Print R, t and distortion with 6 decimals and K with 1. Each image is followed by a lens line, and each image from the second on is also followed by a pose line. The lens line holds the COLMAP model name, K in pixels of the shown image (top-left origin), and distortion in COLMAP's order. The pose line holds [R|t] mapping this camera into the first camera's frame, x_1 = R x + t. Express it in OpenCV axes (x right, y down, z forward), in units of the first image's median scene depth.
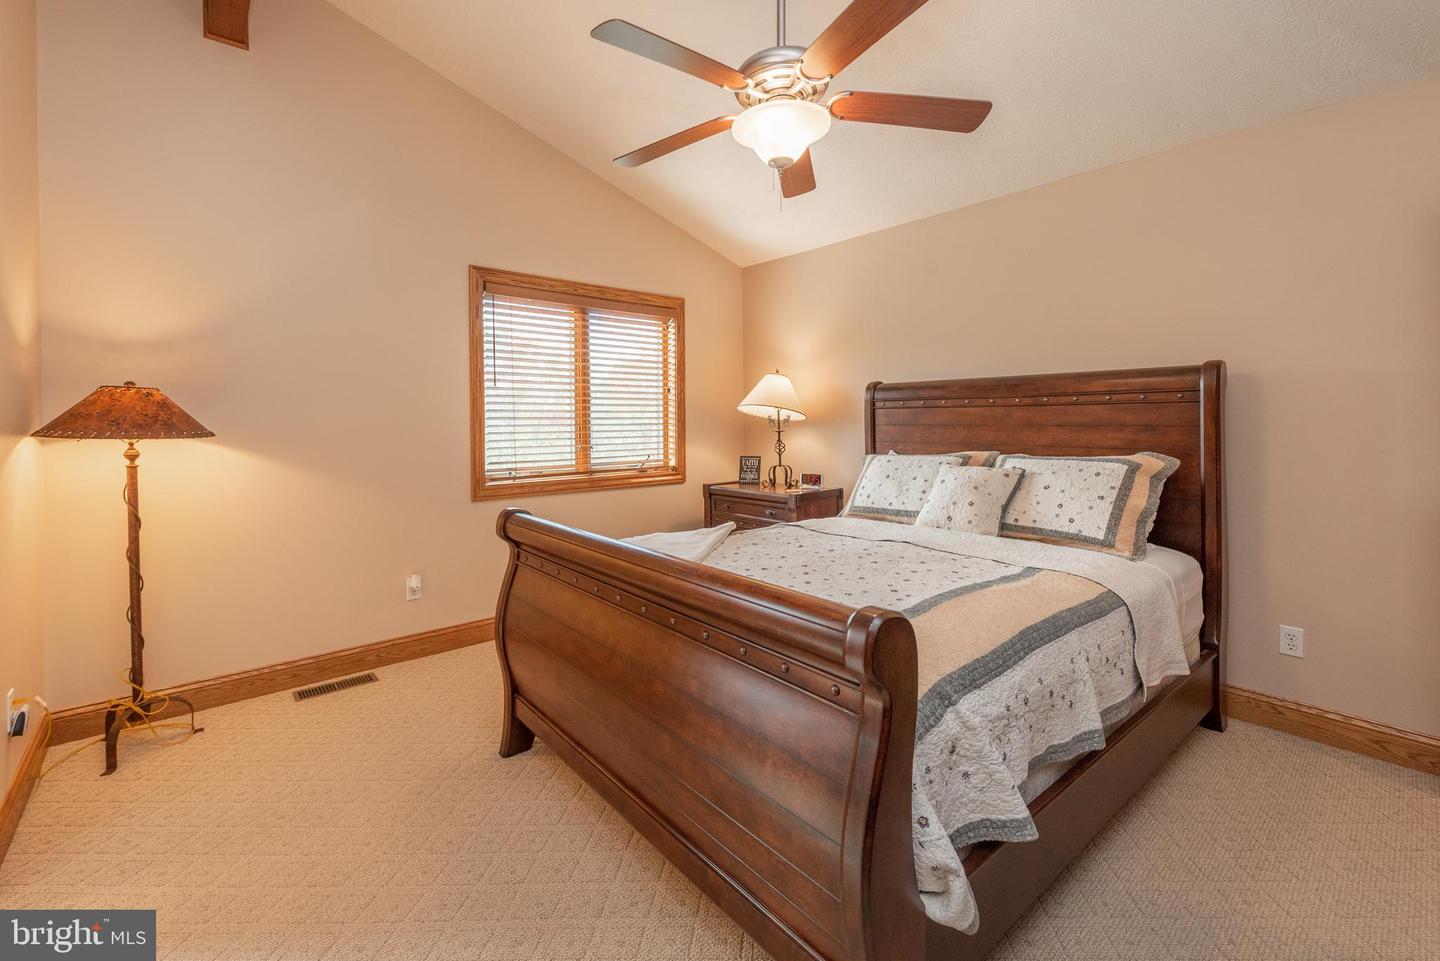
lens RADIAL K [[591.8, 0, 702.6], [0, 591.8, 440.8], [0, 0, 1]] dist [-0.000504, -0.000067]
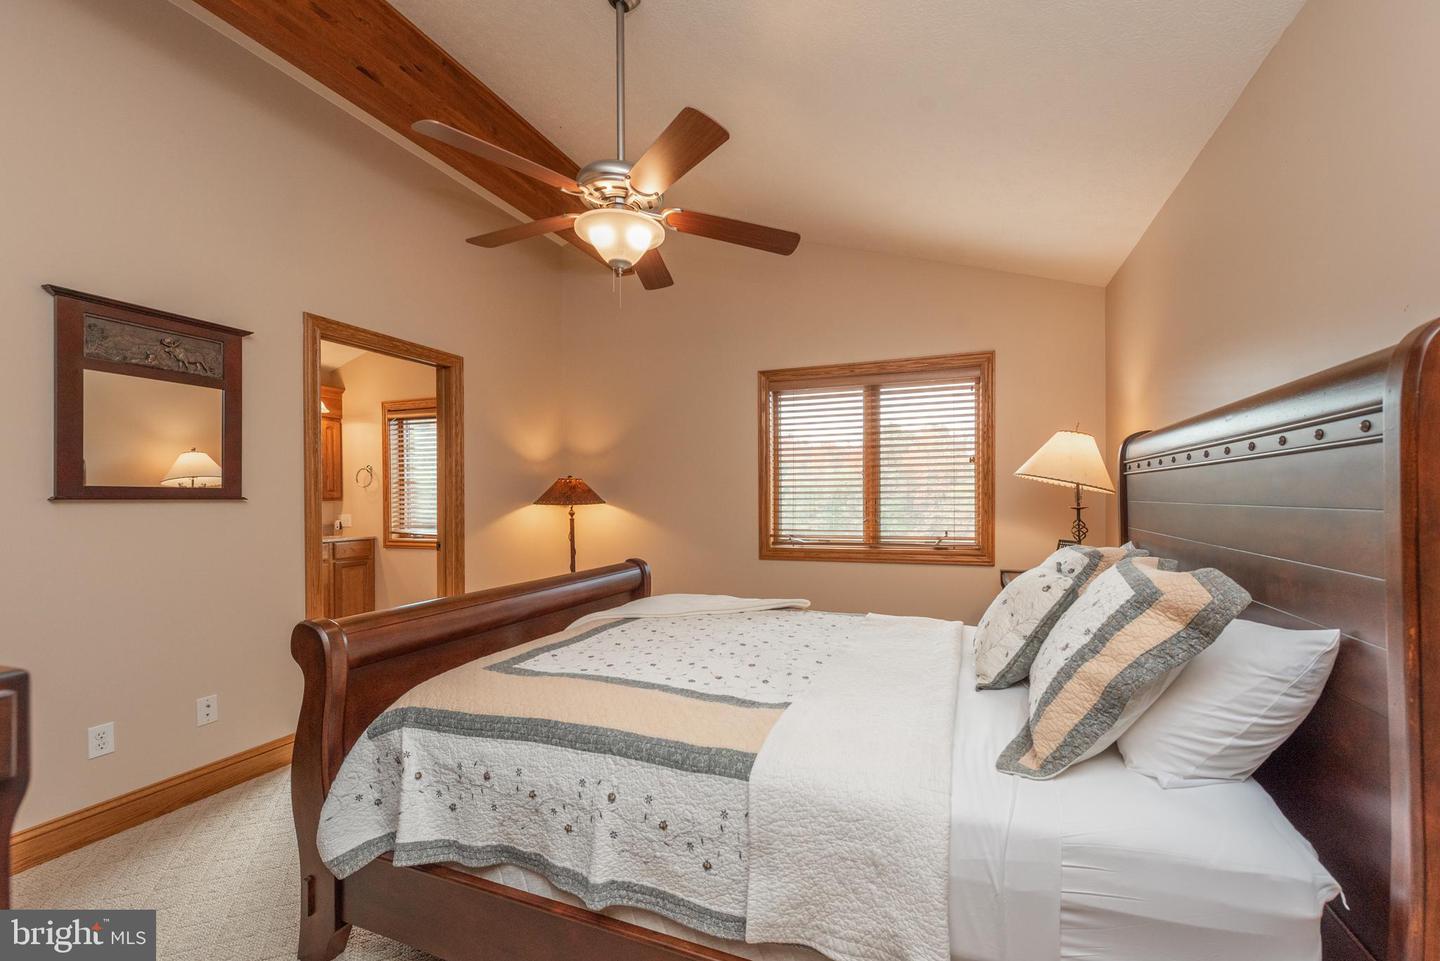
lens RADIAL K [[576.3, 0, 750.1], [0, 576.3, 507.2], [0, 0, 1]] dist [-0.000338, -0.000109]
pose [[0.519913, 0.016573, -0.854058, 0.651720], [-0.024454, 0.999691, 0.004513, -0.012593], [0.853869, 0.018539, 0.520158, 0.351251]]
